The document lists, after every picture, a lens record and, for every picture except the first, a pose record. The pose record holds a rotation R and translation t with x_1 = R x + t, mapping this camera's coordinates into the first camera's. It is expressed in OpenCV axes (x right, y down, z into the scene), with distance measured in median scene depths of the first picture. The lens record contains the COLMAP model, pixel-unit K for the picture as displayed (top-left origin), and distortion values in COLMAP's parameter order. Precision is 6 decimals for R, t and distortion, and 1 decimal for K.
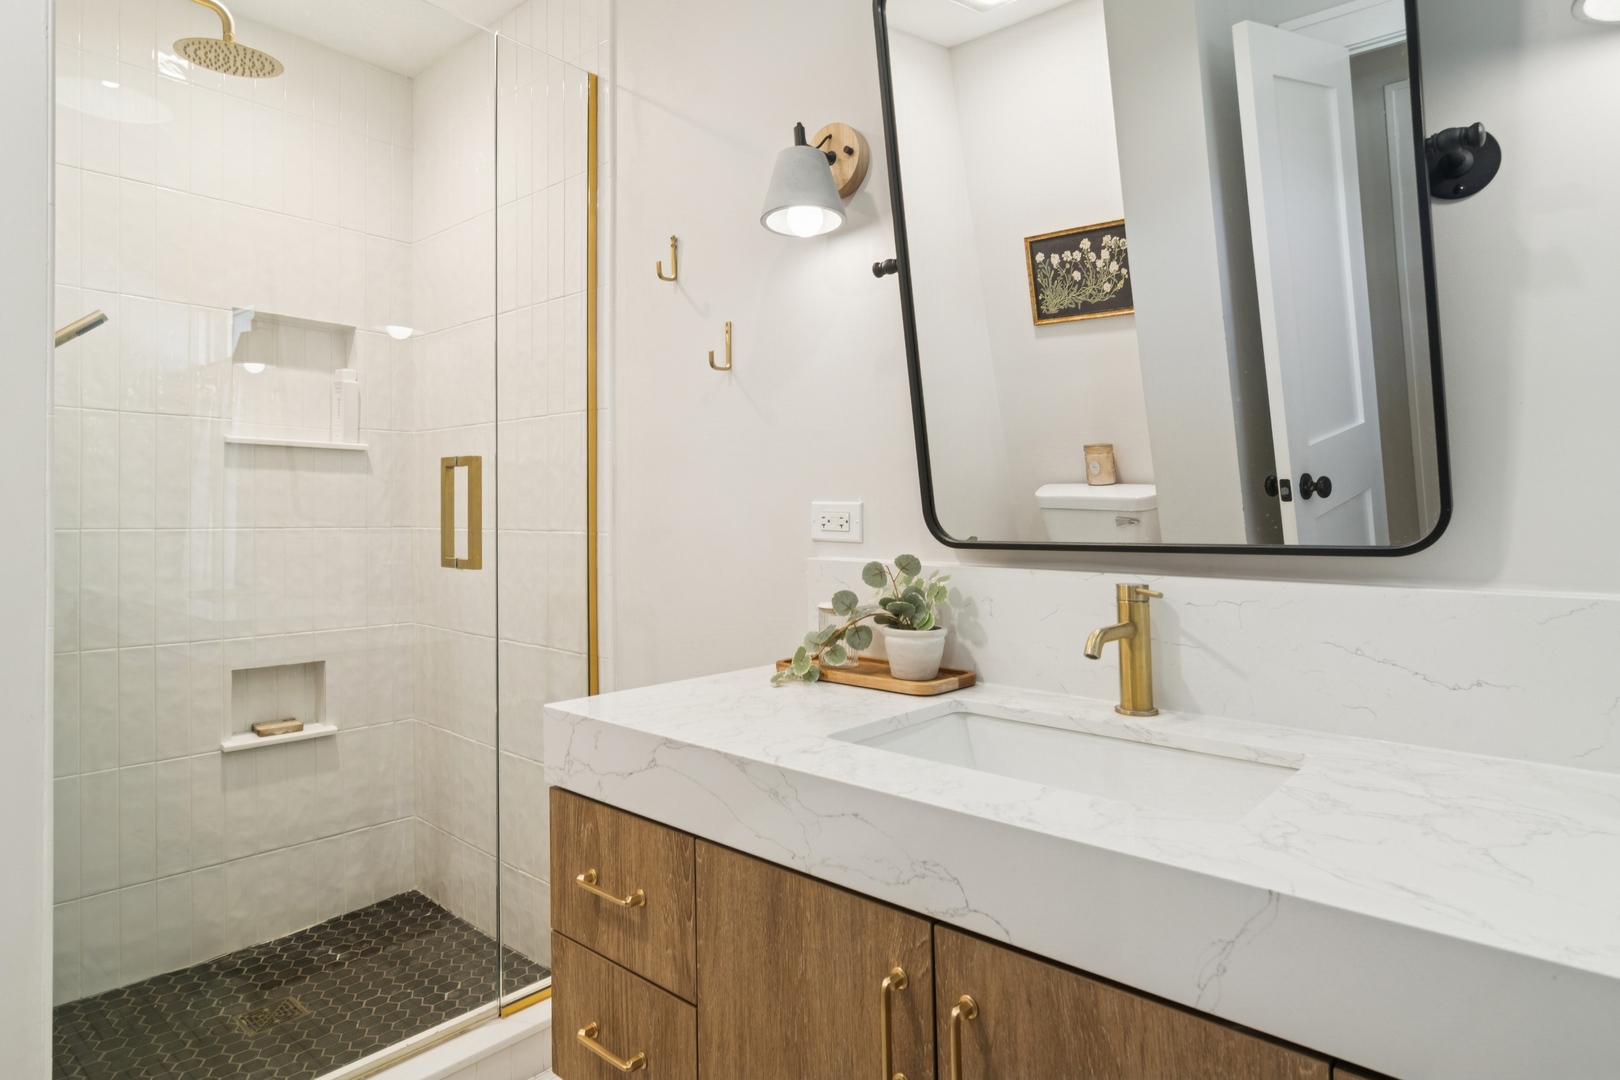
lens RADIAL K [[877.7, 0, 863.3], [0, 877.7, 456.3], [0, 0, 1]] dist [-0.002965, 0.002340]
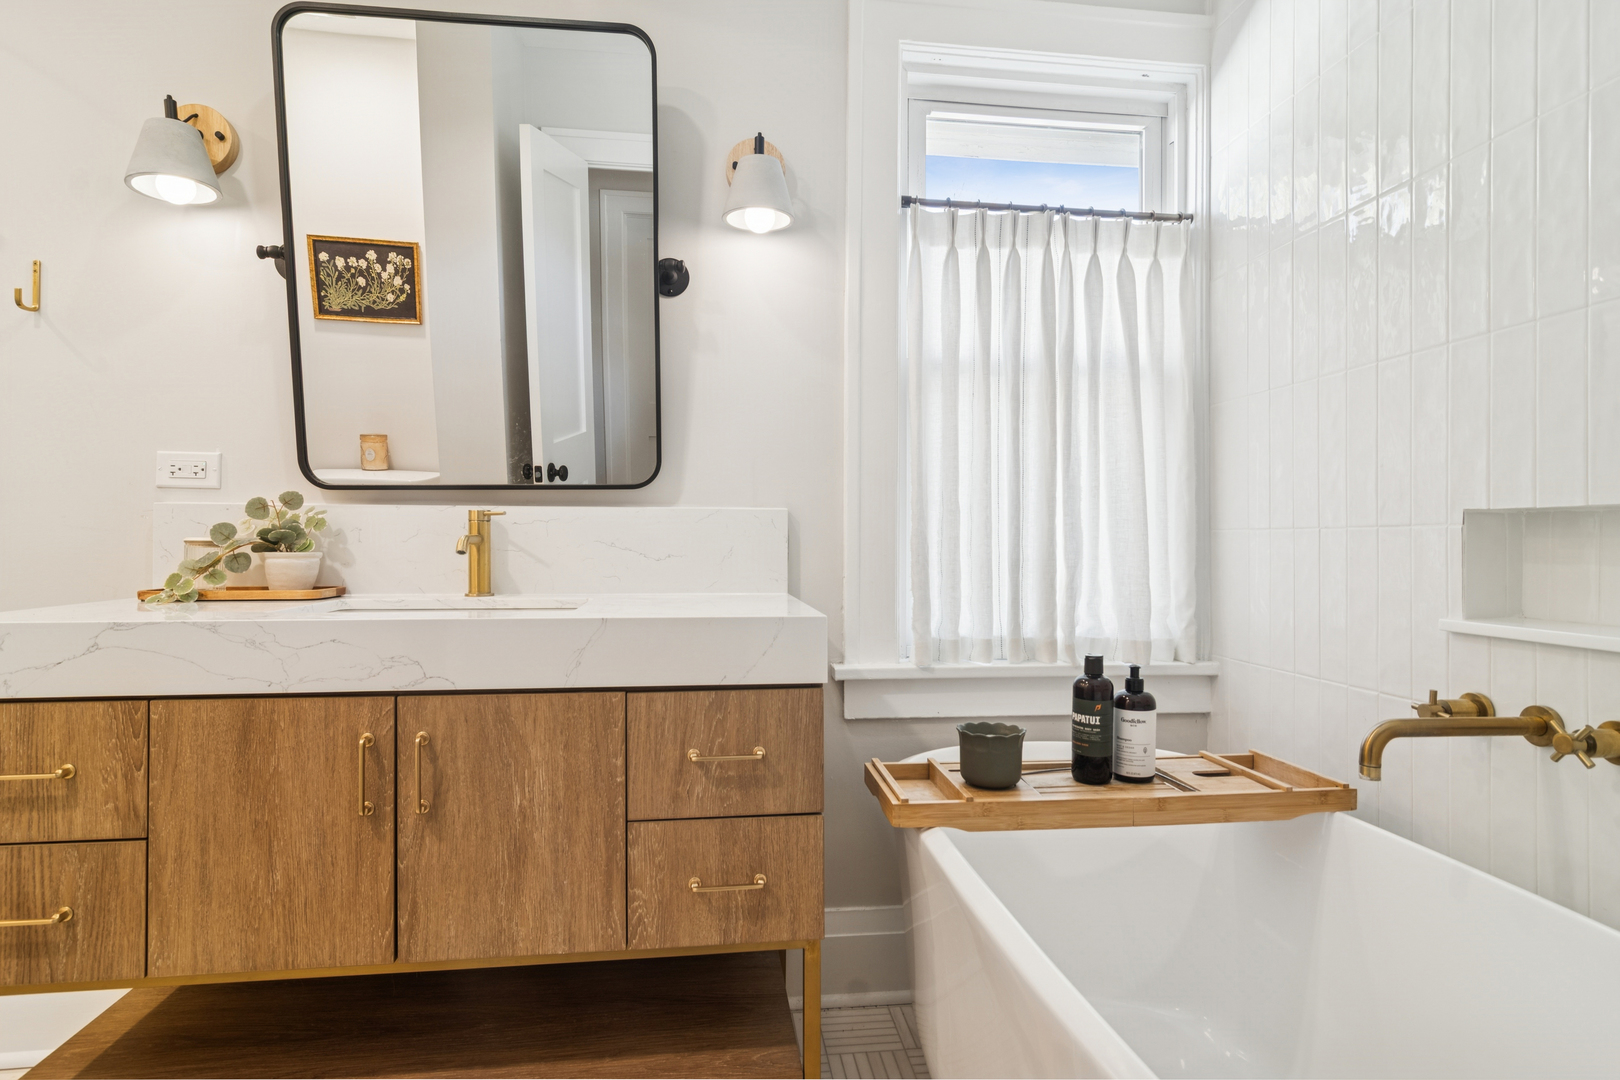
lens RADIAL K [[877.7, 0, 808.9], [0, 877.7, 542.6], [0, 0, 1]] dist [-0.002965, 0.002340]
pose [[0.678880, -0.005138, 0.734231, -0.360114], [-0.043658, 0.997924, 0.047351, 0.092390], [-0.732950, -0.064200, 0.677246, -0.375634]]
